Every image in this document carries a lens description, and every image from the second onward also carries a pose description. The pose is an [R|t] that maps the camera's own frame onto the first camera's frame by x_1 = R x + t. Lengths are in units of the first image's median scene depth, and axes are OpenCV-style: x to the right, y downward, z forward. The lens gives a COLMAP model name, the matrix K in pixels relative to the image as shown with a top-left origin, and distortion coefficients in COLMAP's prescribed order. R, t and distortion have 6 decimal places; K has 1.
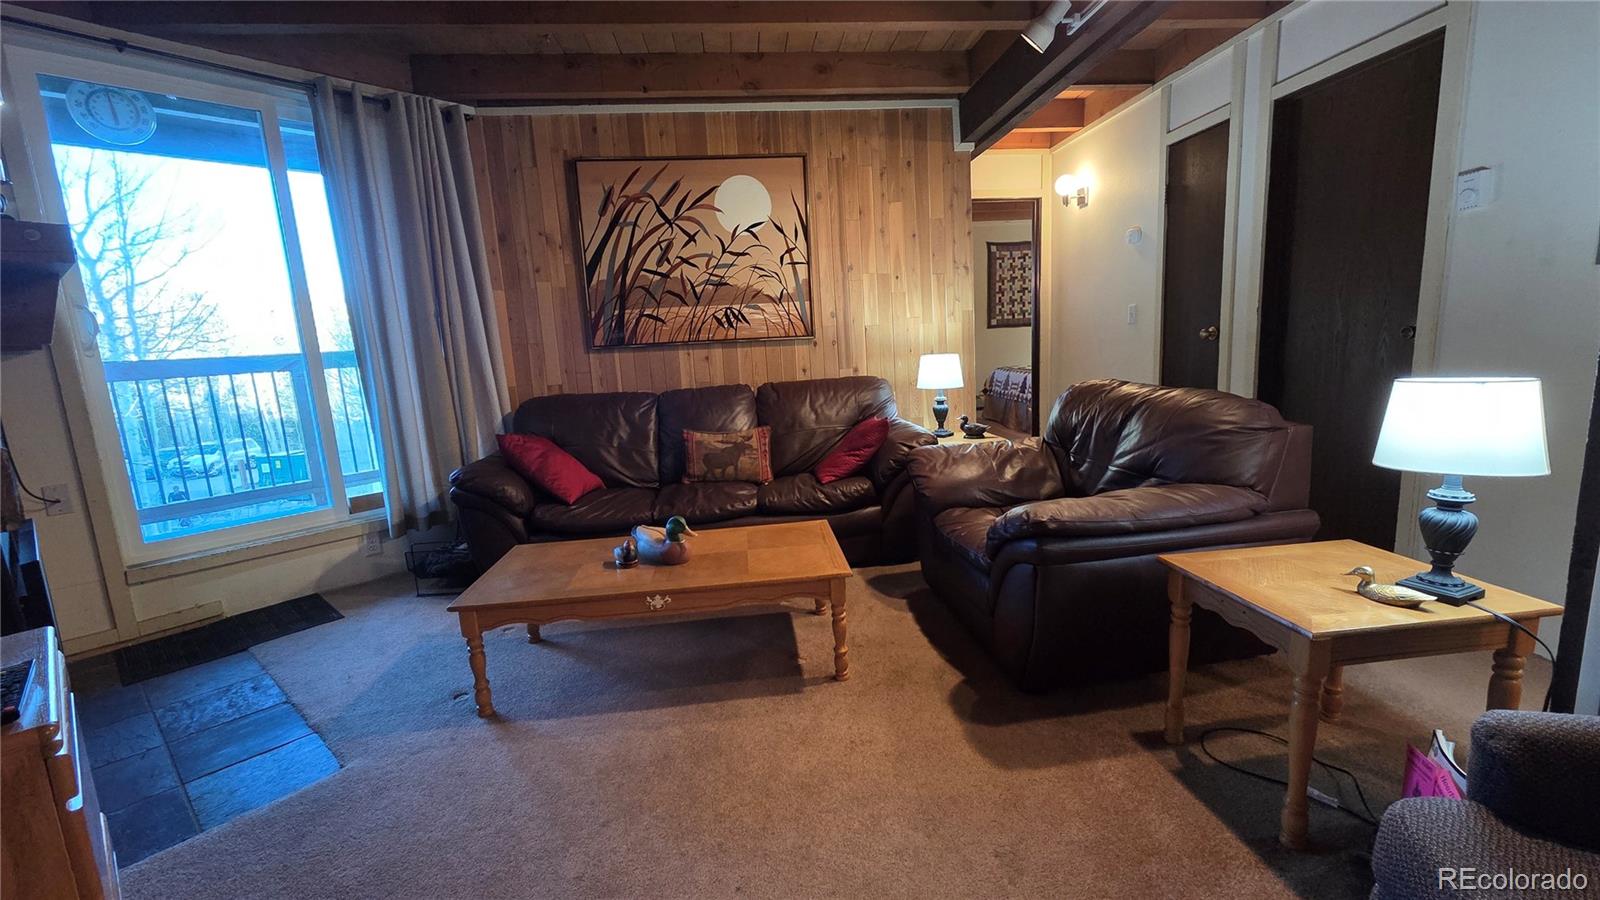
lens RADIAL K [[647.6, 0, 802.1], [0, 647.6, 443.4], [0, 0, 1]] dist [0.003946, 0.000222]
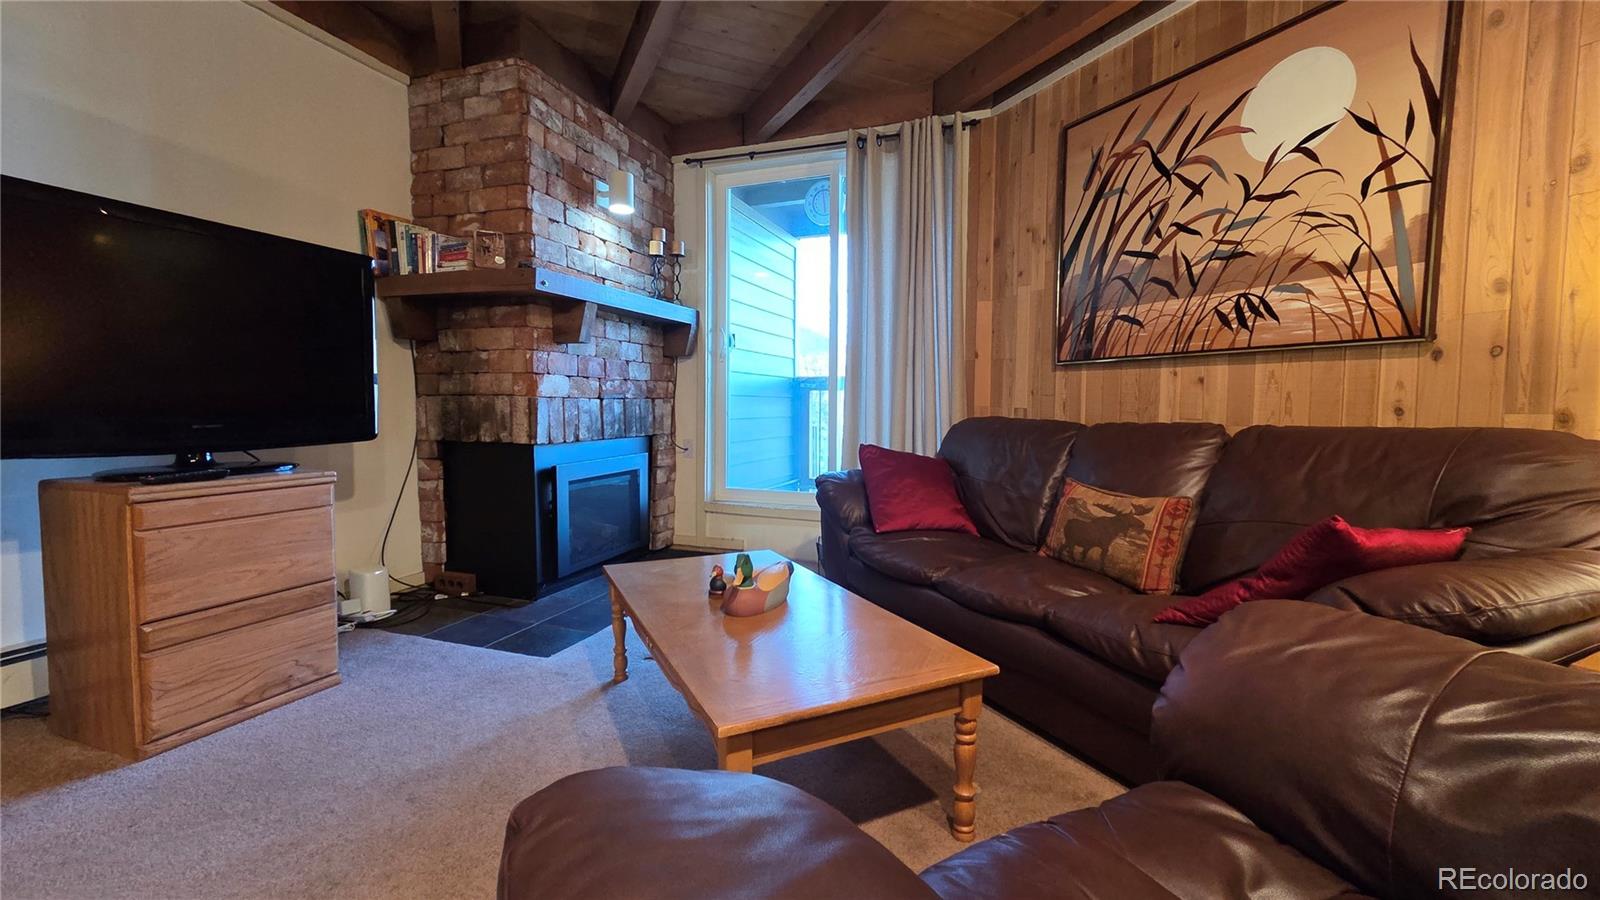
lens RADIAL K [[647.6, 0, 811.0], [0, 647.6, 447.1], [0, 0, 1]] dist [0.003946, 0.000222]
pose [[0.345822, 0.113754, -0.931379, 0.311745], [-0.179945, 0.982240, 0.053152, -0.036548], [0.920884, 0.149216, 0.360150, 0.459287]]
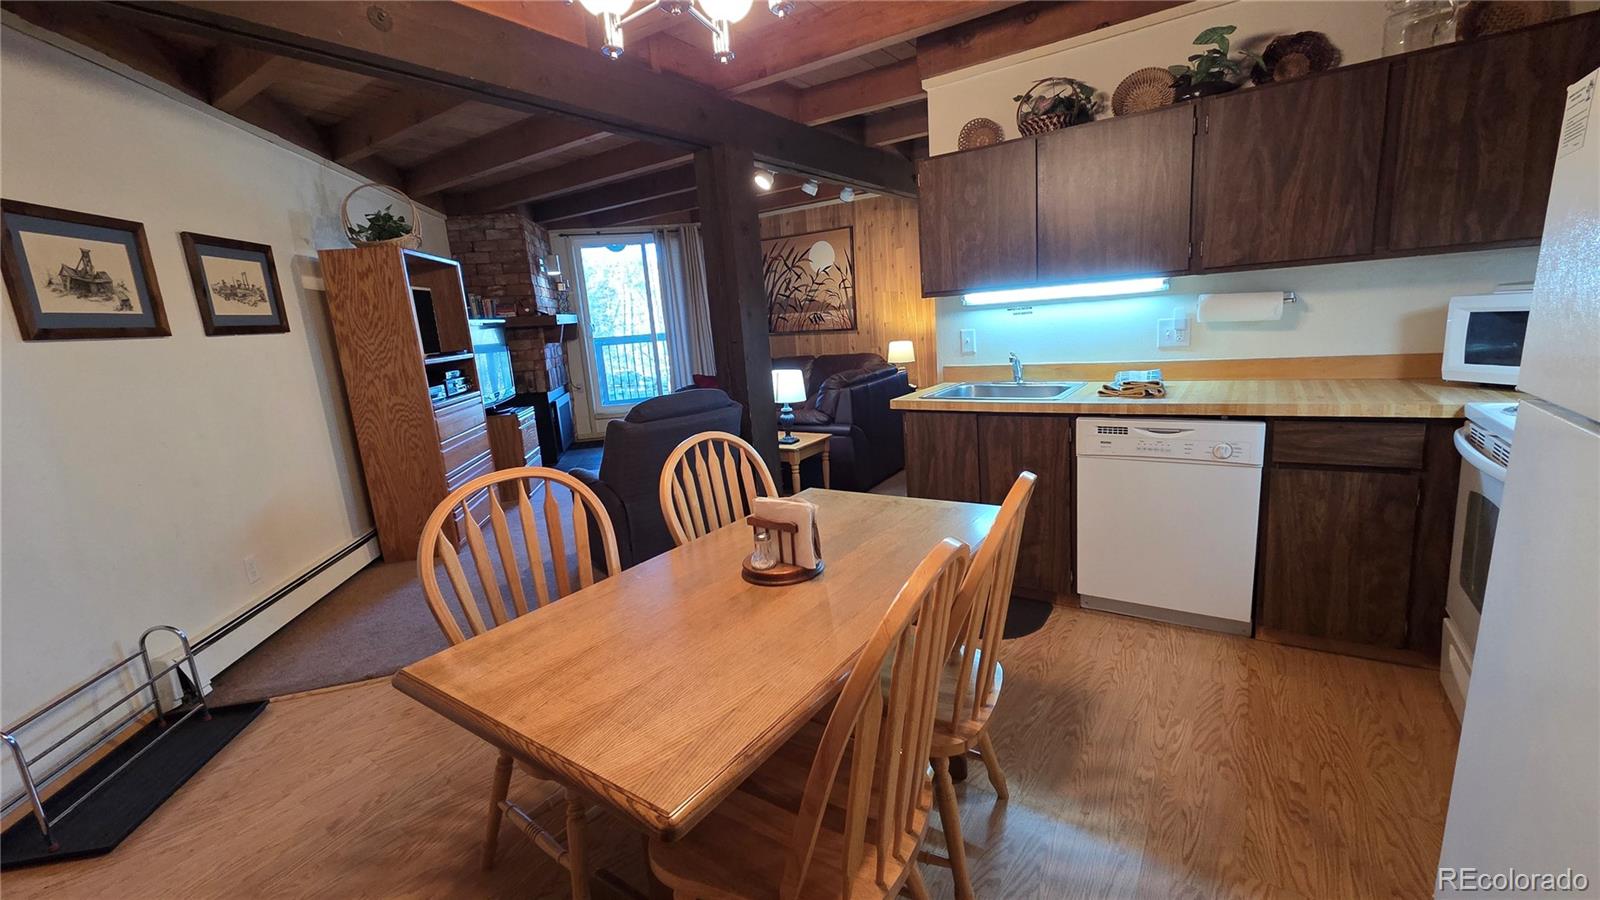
lens RADIAL K [[647.6, 0, 810.6], [0, 647.6, 447.2], [0, 0, 1]] dist [0.003946, 0.000222]
pose [[0.770498, 0.125515, -0.624963, 1.090840], [-0.073289, 0.991364, 0.108745, -0.029973], [0.633215, -0.037985, 0.773043, -0.458855]]
